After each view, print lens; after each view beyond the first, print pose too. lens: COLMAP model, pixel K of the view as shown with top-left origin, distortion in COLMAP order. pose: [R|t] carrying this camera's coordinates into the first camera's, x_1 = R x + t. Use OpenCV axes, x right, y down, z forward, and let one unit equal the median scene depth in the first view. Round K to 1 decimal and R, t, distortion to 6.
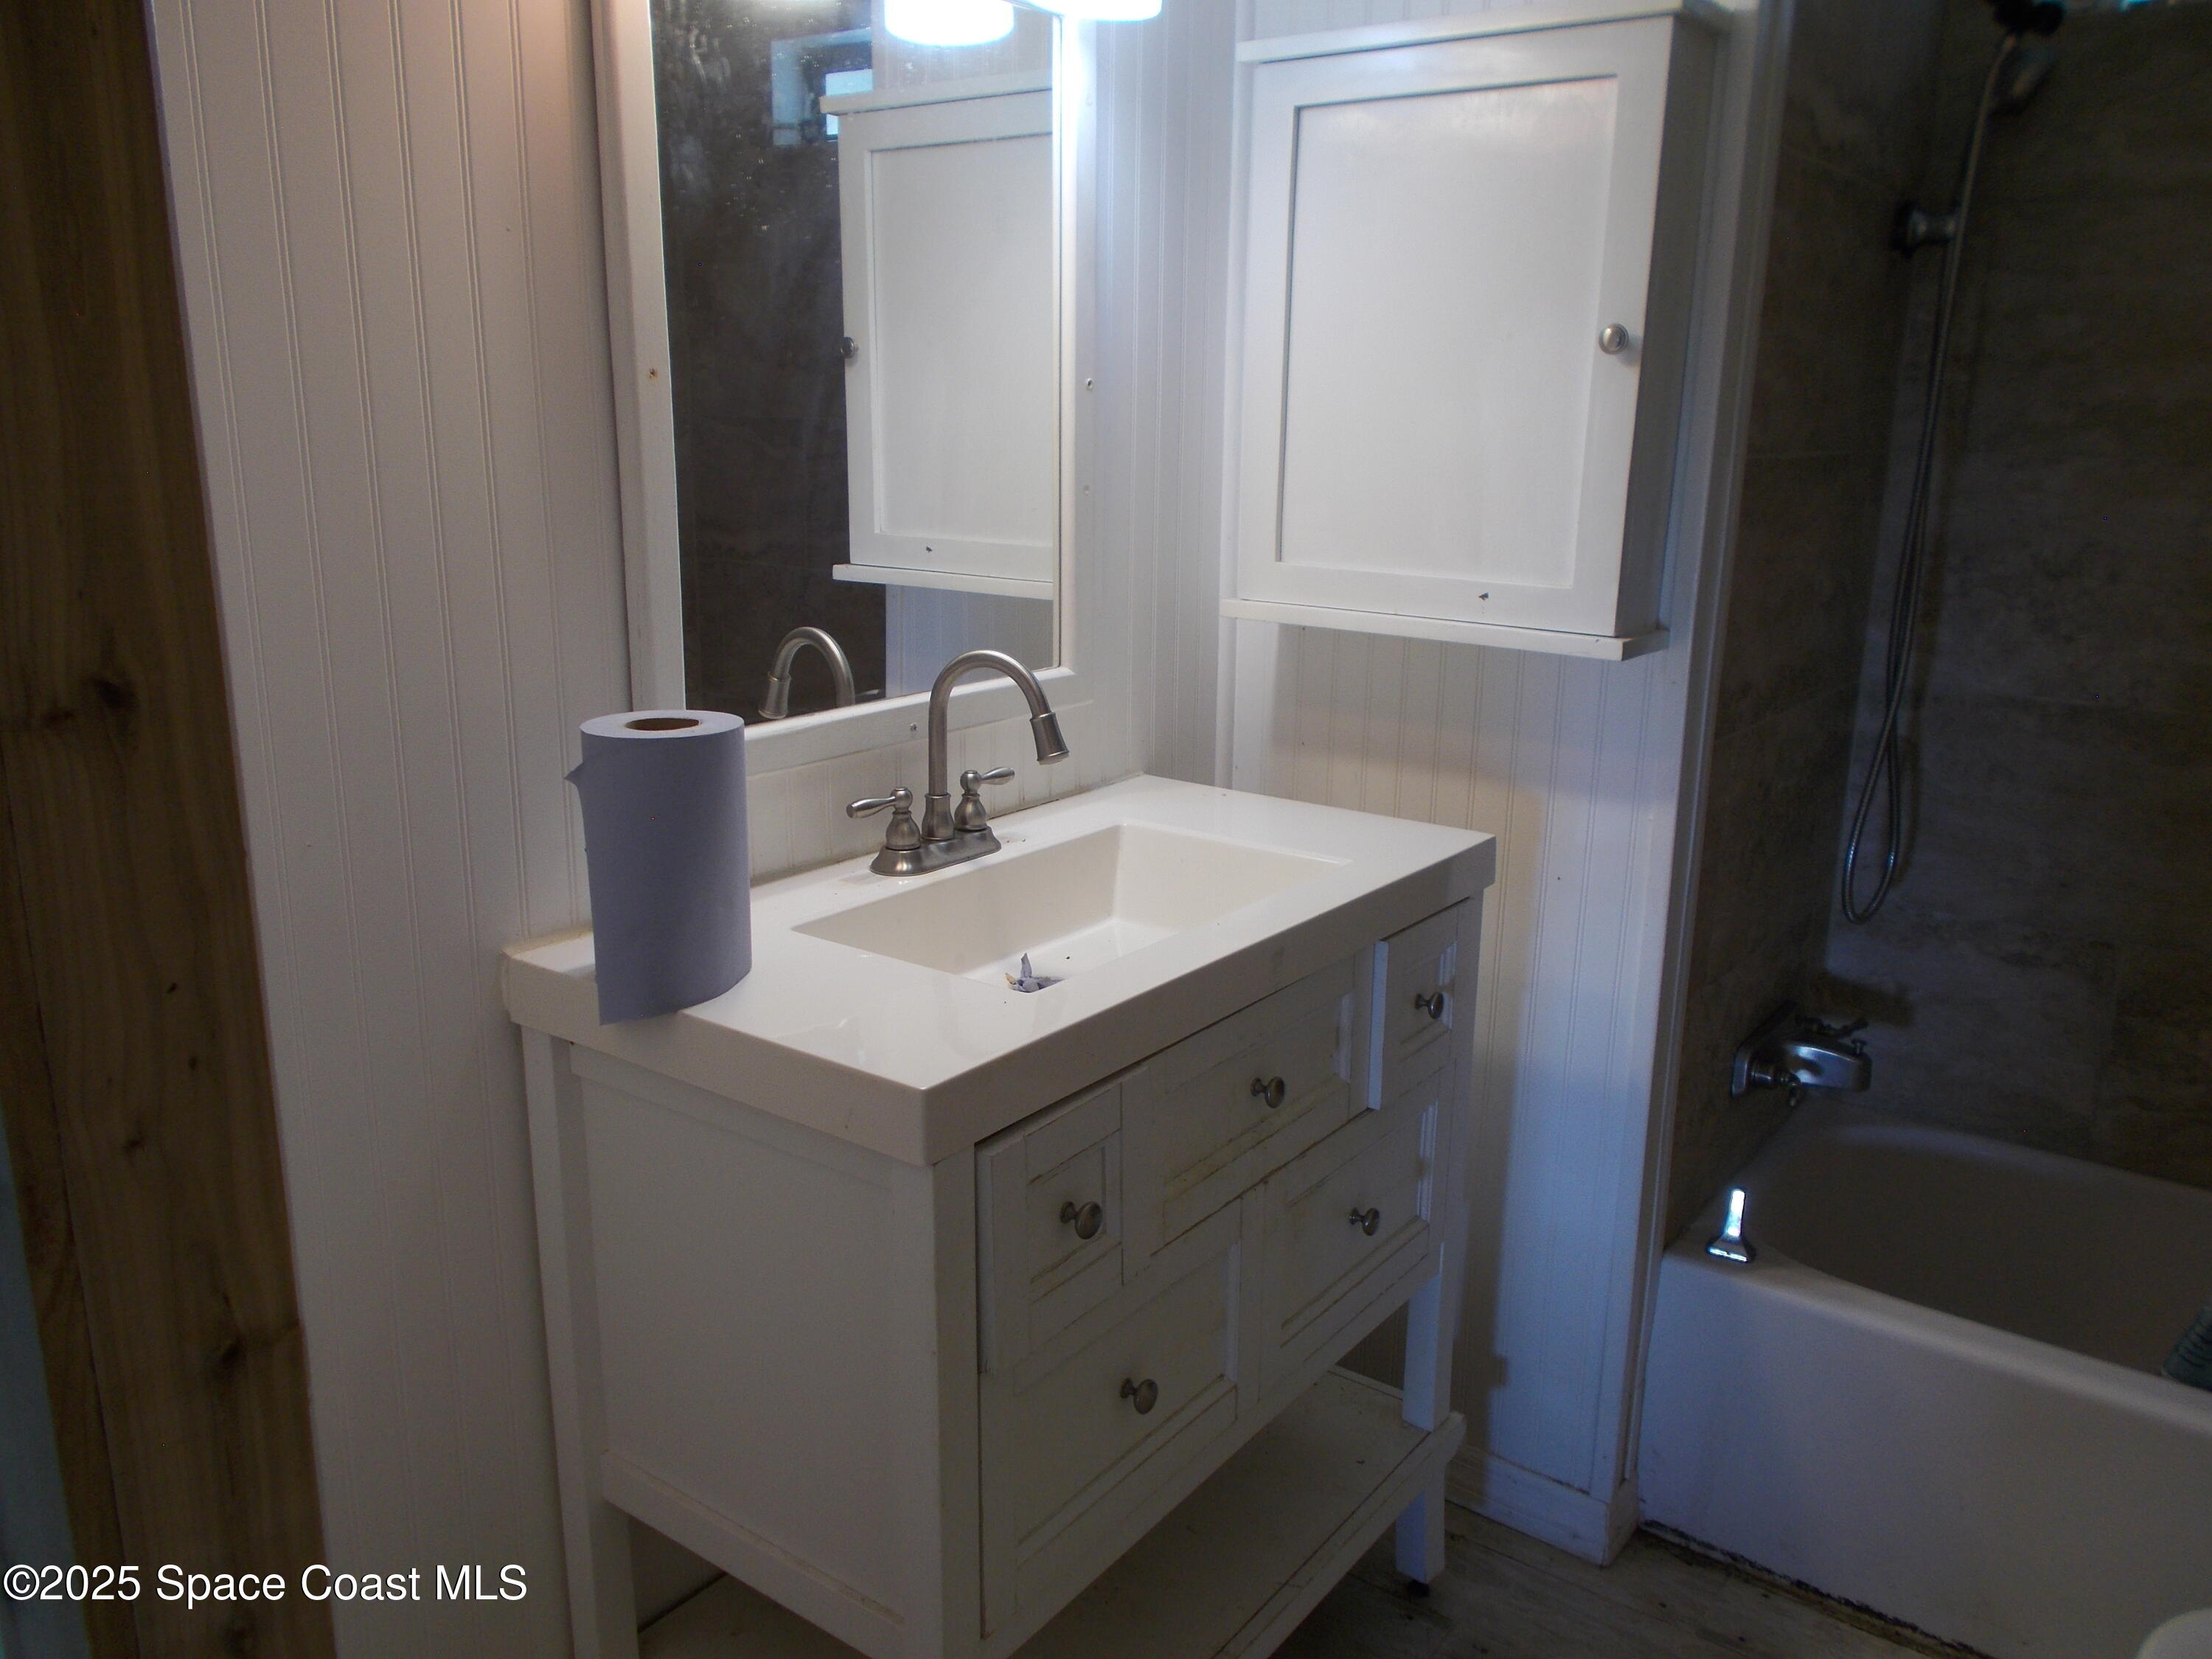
lens RADIAL K [[1715.1, 0, 1112.5], [0, 1715.1, 832.9], [0, 0, 1]] dist [0.024518, -0.004087]
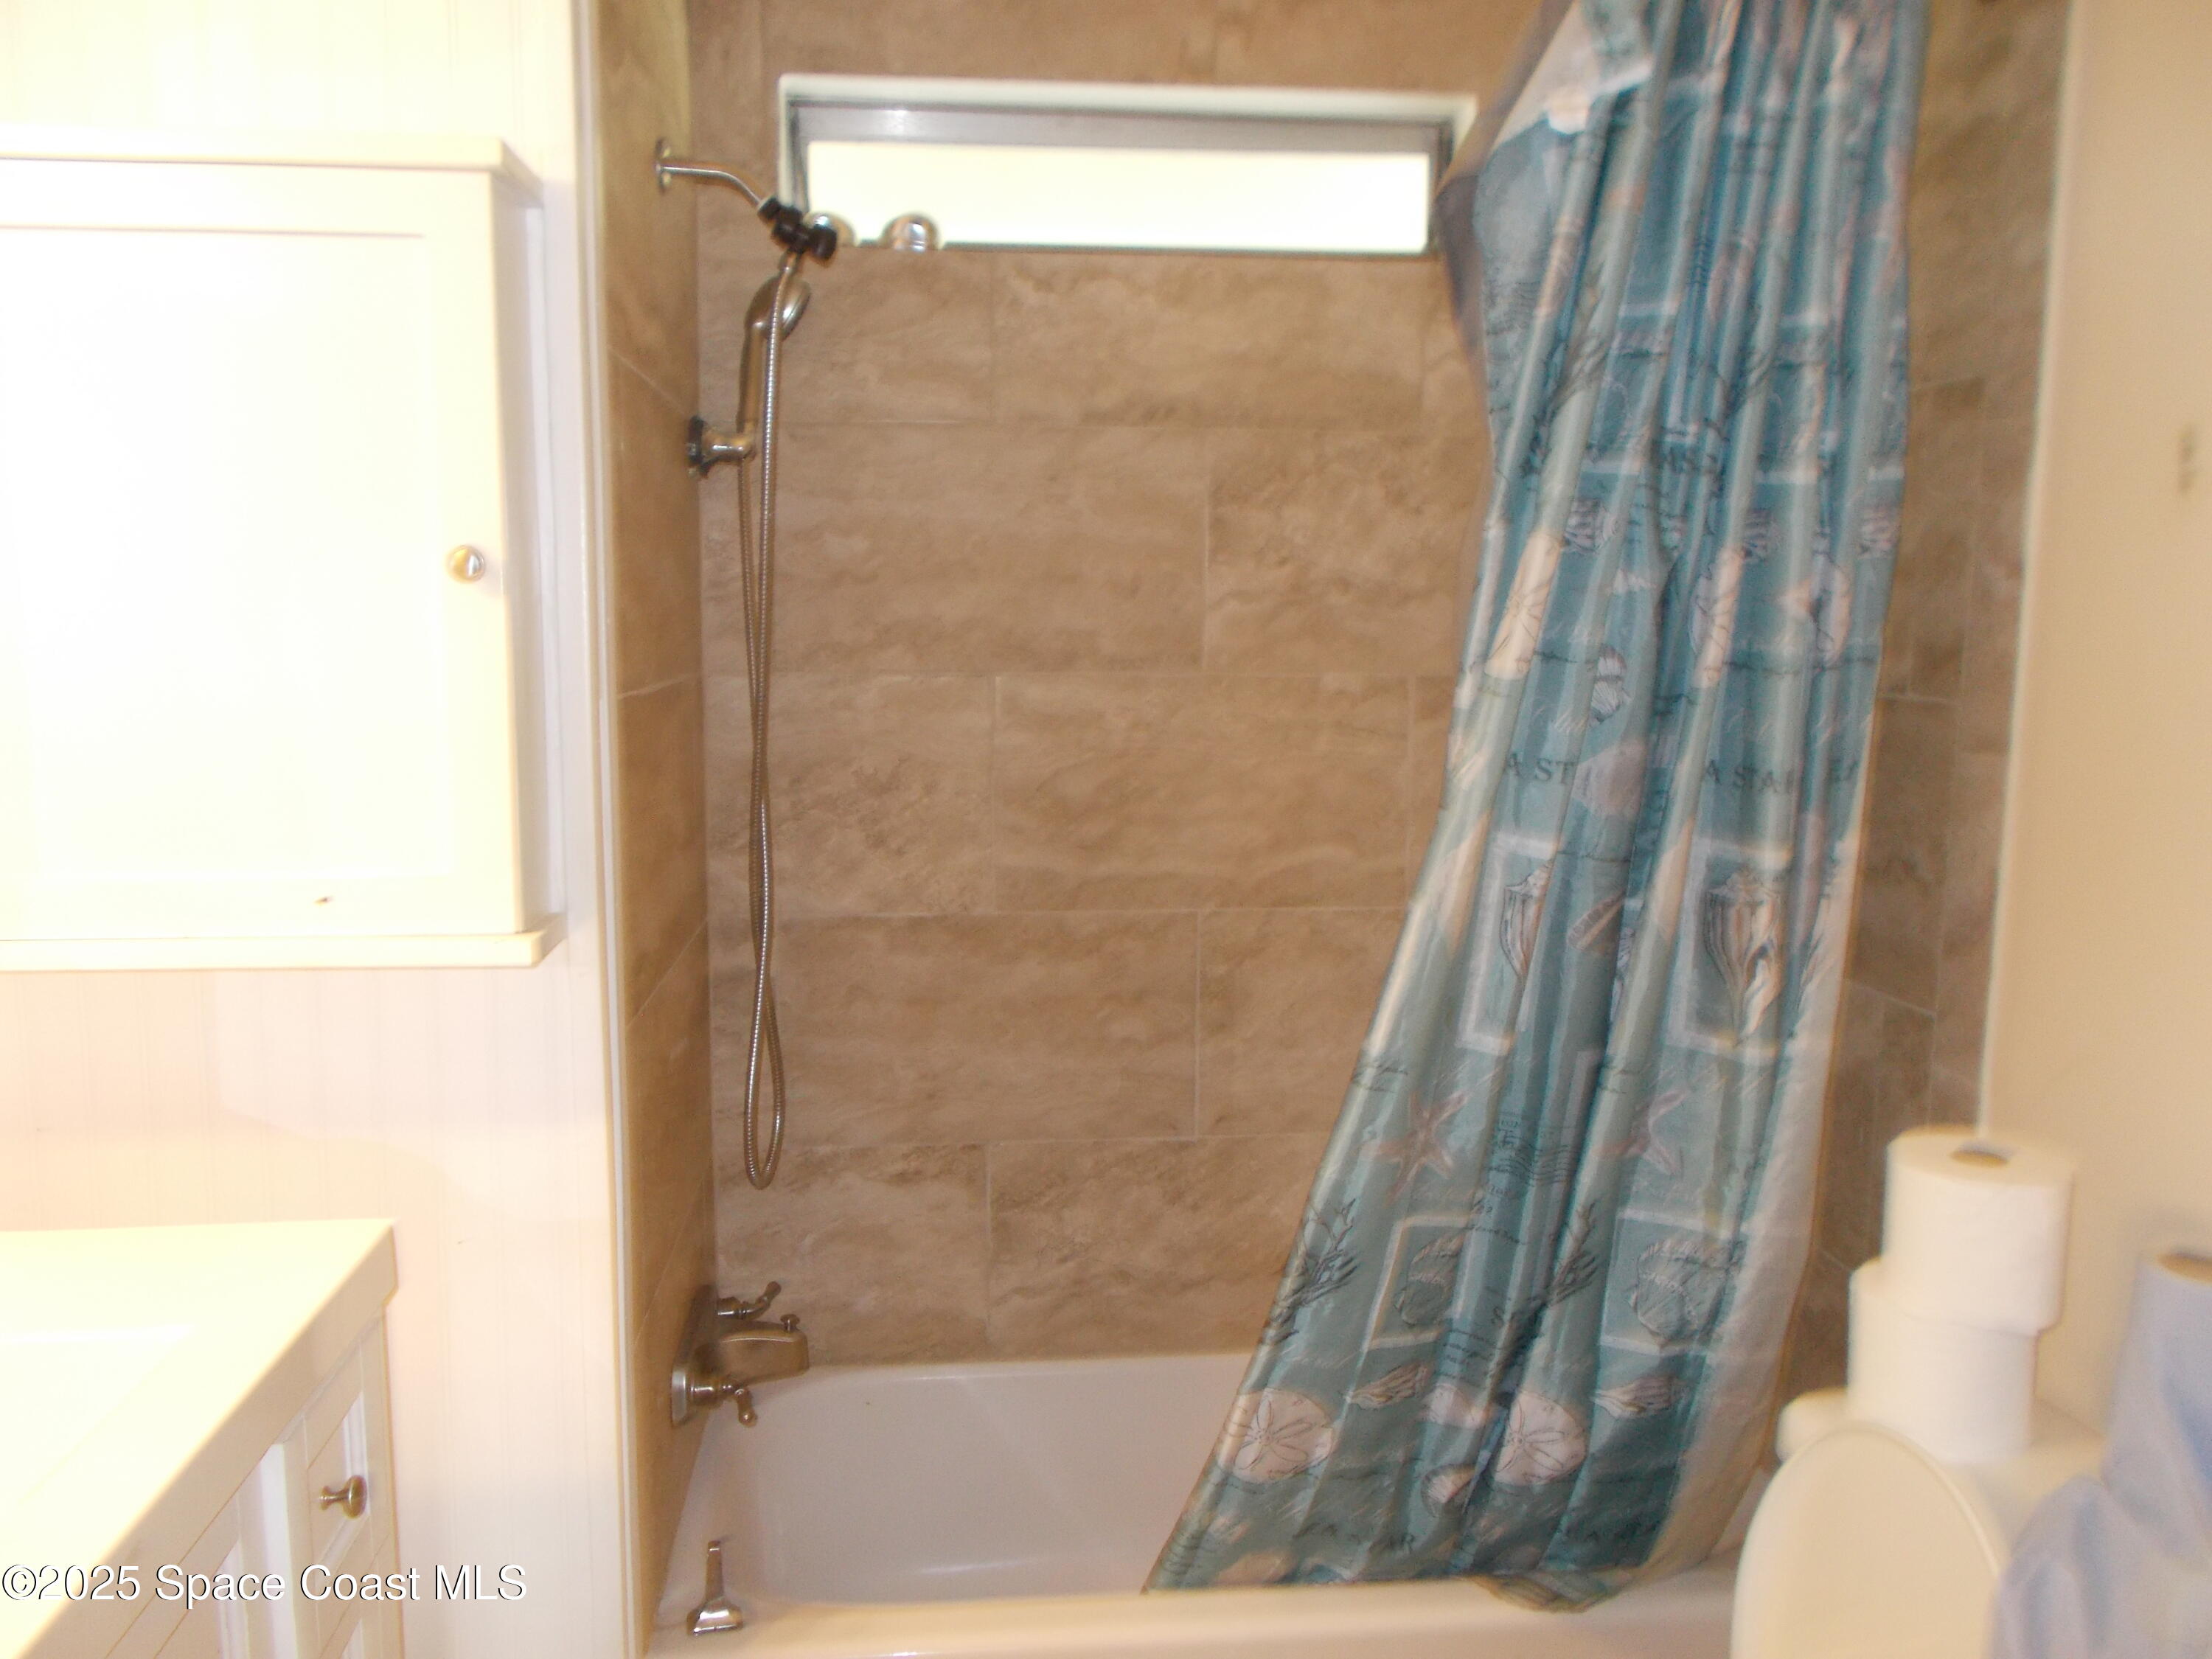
lens RADIAL K [[1715.1, 0, 1103.4], [0, 1715.1, 815.0], [0, 0, 1]] dist [0.024518, -0.004087]
pose [[0.728167, -0.099528, 0.678135, -0.030952], [0.179579, 0.982541, -0.048622, -0.066402], [-0.661456, 0.157184, 0.733327, 0.200788]]
